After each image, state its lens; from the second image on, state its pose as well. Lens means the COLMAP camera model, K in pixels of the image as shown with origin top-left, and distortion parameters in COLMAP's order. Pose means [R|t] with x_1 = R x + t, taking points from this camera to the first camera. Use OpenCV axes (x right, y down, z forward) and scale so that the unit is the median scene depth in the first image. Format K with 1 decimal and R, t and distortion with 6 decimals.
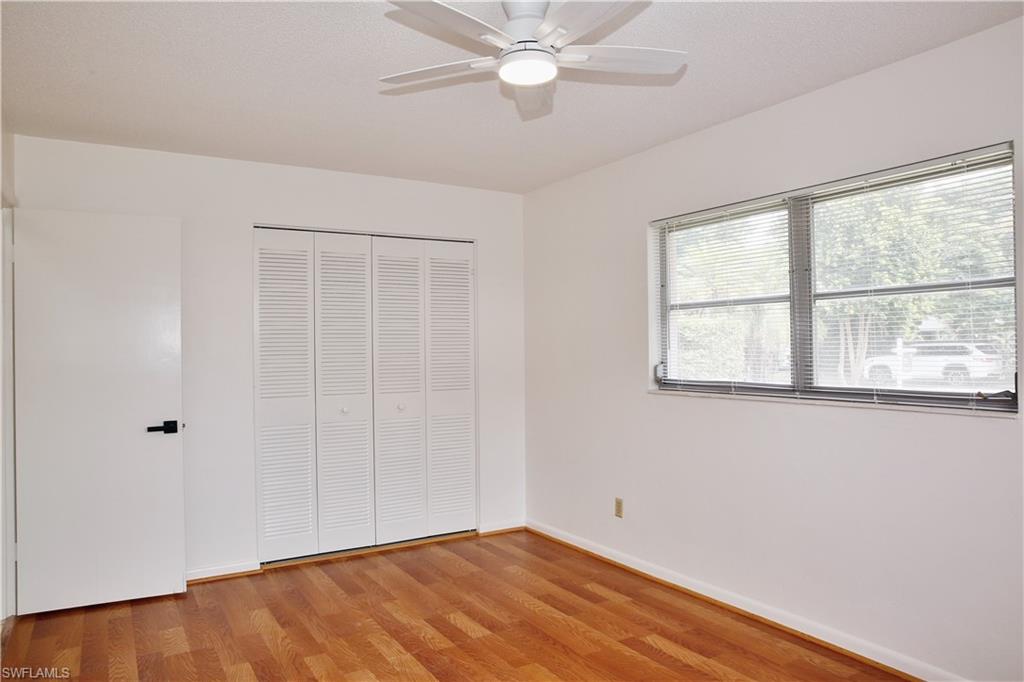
lens RADIAL K [[702.0, 0, 512.0], [0, 702.0, 341.0], [0, 0, 1]] dist [-0.106051, 0.076762]
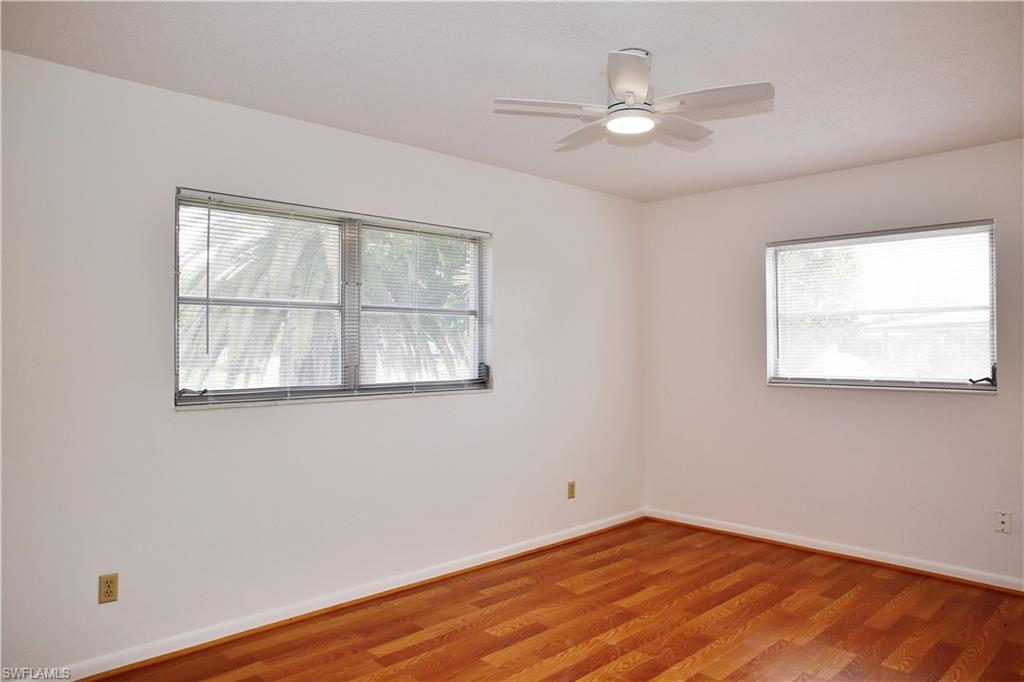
lens RADIAL K [[702.0, 0, 512.0], [0, 702.0, 341.0], [0, 0, 1]] dist [-0.106051, 0.076762]
pose [[-0.239091, 0.020734, 0.970776, -0.760810], [-0.003665, 0.999746, -0.022255, 0.017081], [-0.970990, -0.008879, -0.238954, 1.017895]]
